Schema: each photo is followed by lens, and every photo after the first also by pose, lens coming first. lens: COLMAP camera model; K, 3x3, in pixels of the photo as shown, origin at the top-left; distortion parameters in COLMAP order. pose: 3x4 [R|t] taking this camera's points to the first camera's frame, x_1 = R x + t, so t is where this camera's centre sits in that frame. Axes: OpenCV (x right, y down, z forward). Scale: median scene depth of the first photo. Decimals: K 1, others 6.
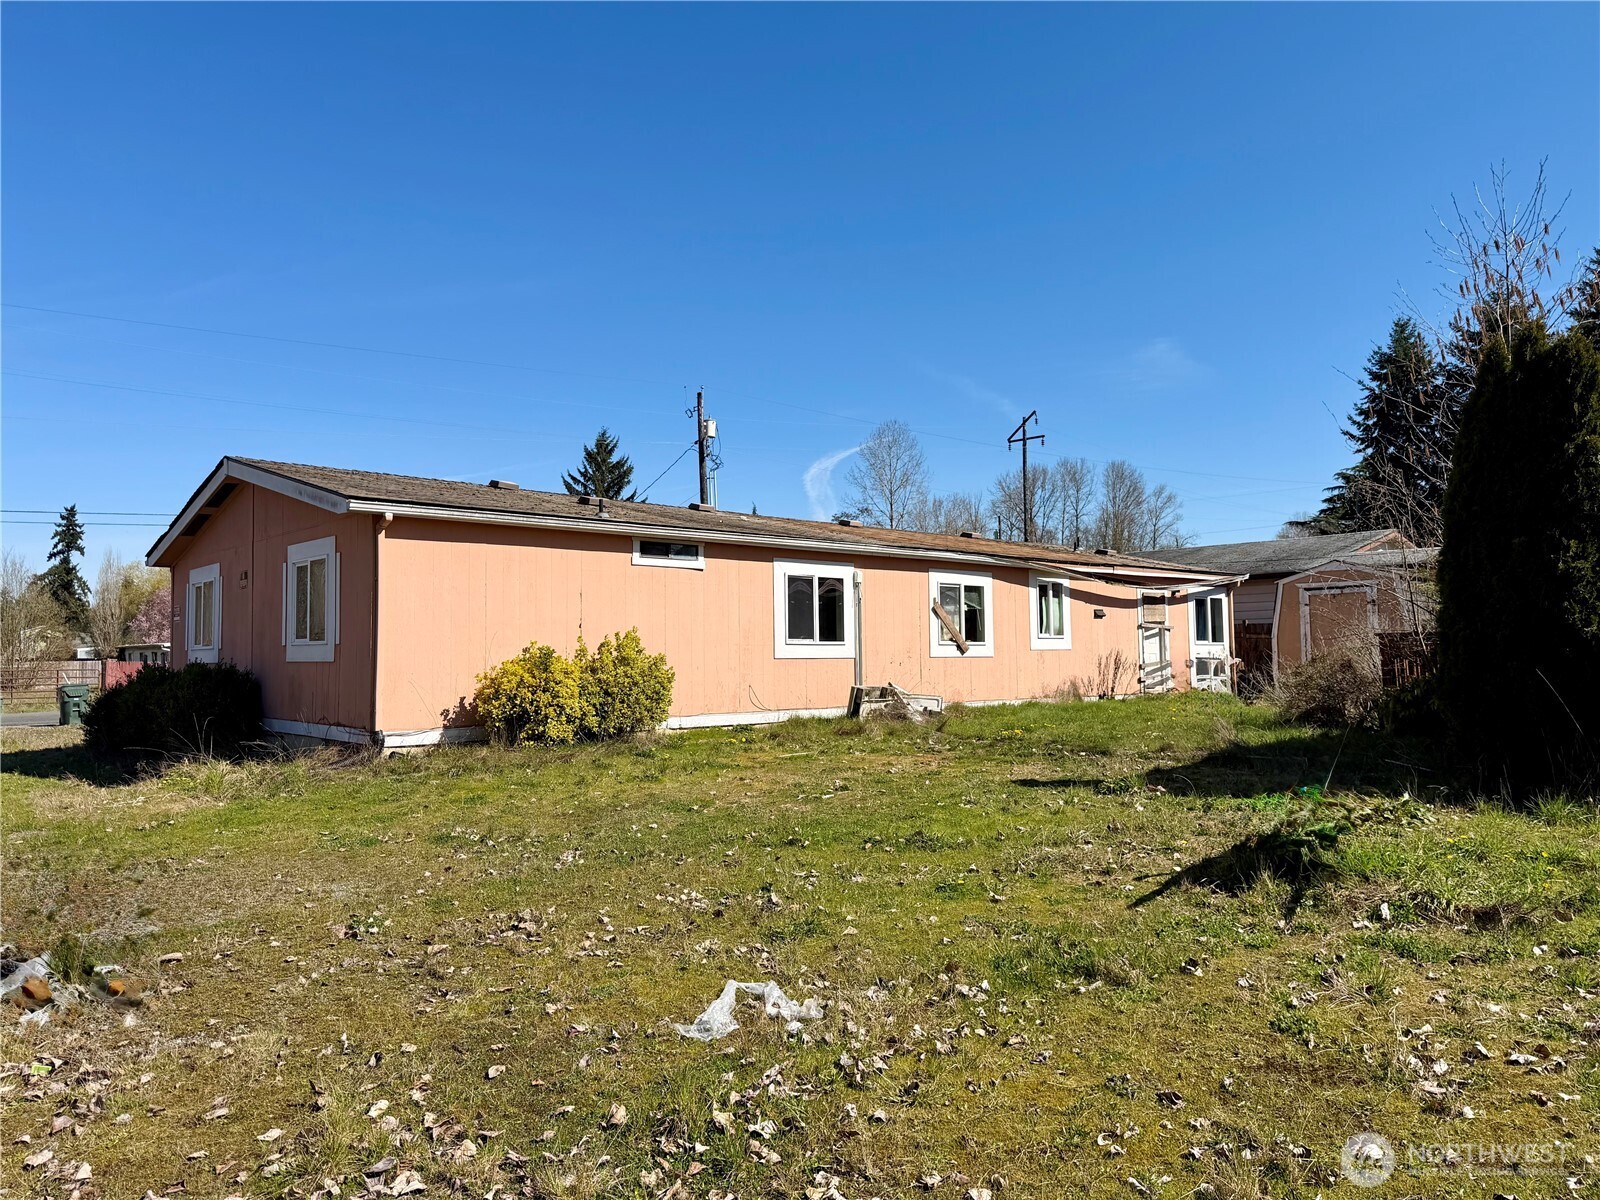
lens RADIAL K [[1106.6, 0, 800.4], [0, 1106.6, 609.6], [0, 0, 1]] dist [0.003378, -0.002145]
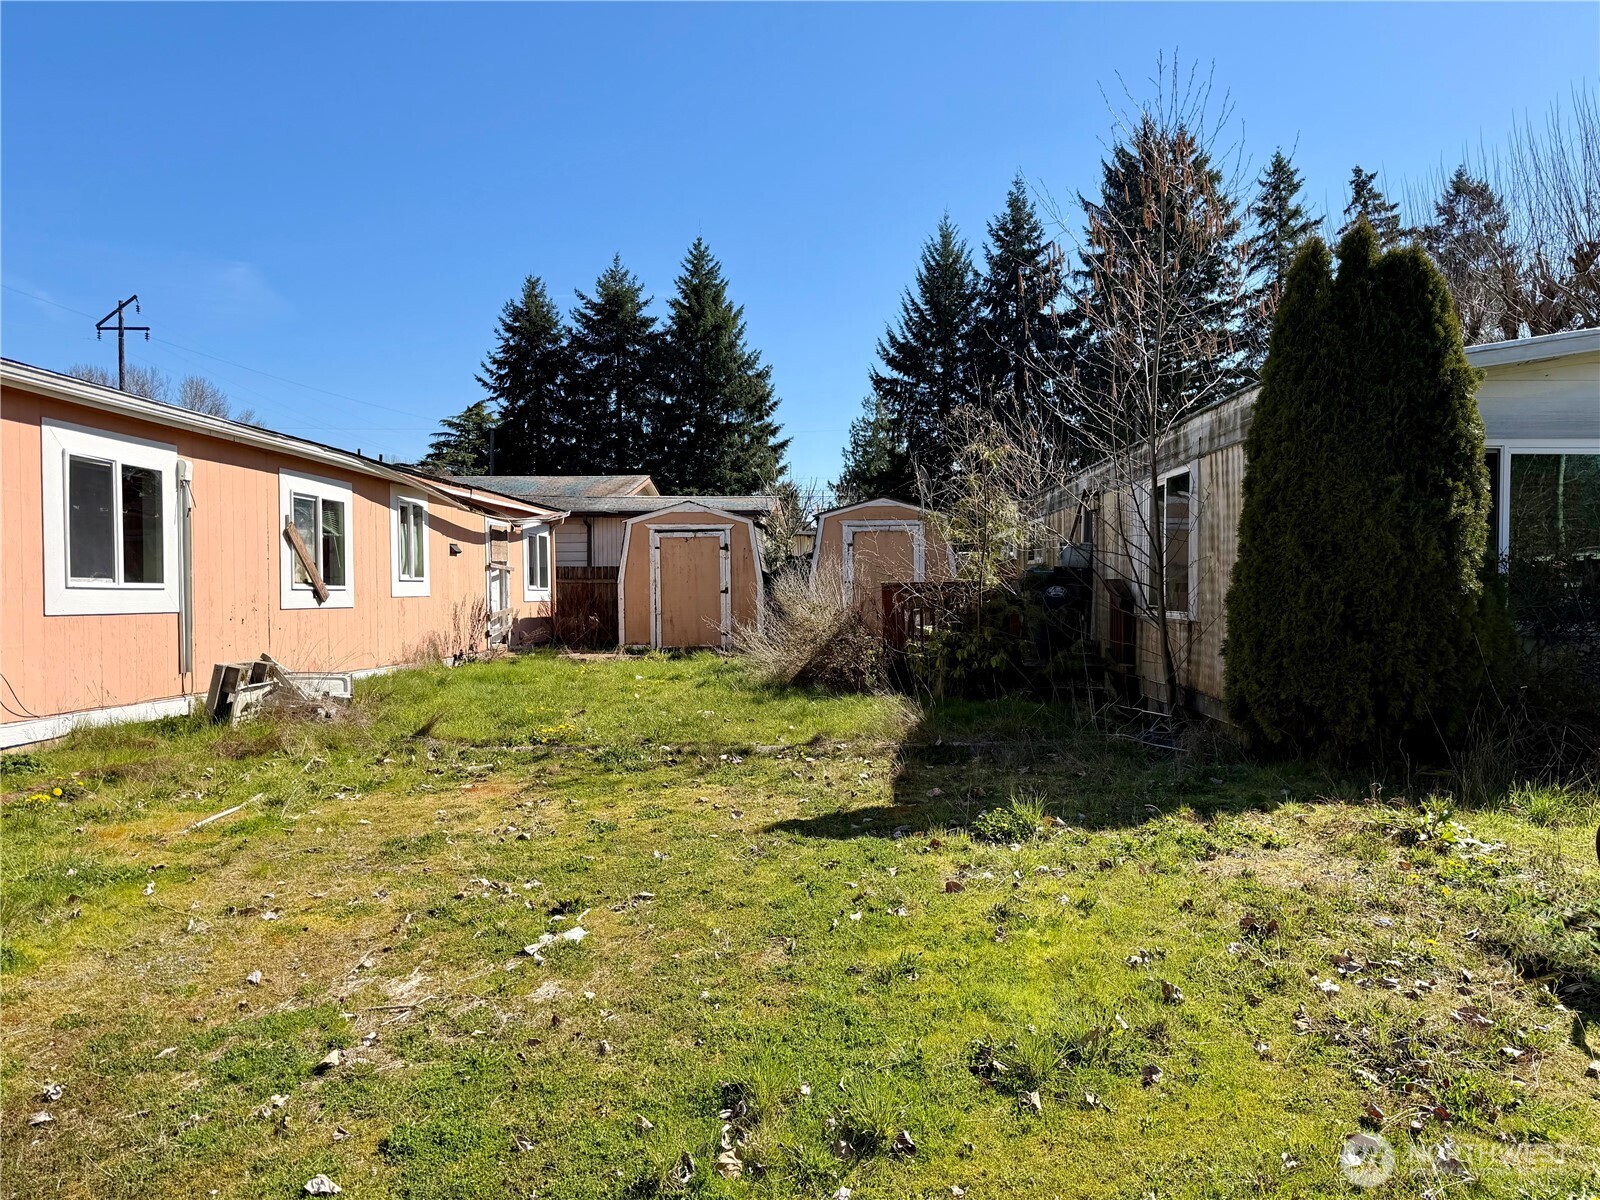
lens RADIAL K [[1106.6, 0, 800.4], [0, 1106.6, 609.6], [0, 0, 1]] dist [0.003378, -0.002145]
pose [[0.699607, -0.003213, 0.714521, -0.109049], [-0.034692, 0.998658, 0.038459, 0.007494], [-0.713686, -0.051695, 0.698556, 0.297088]]
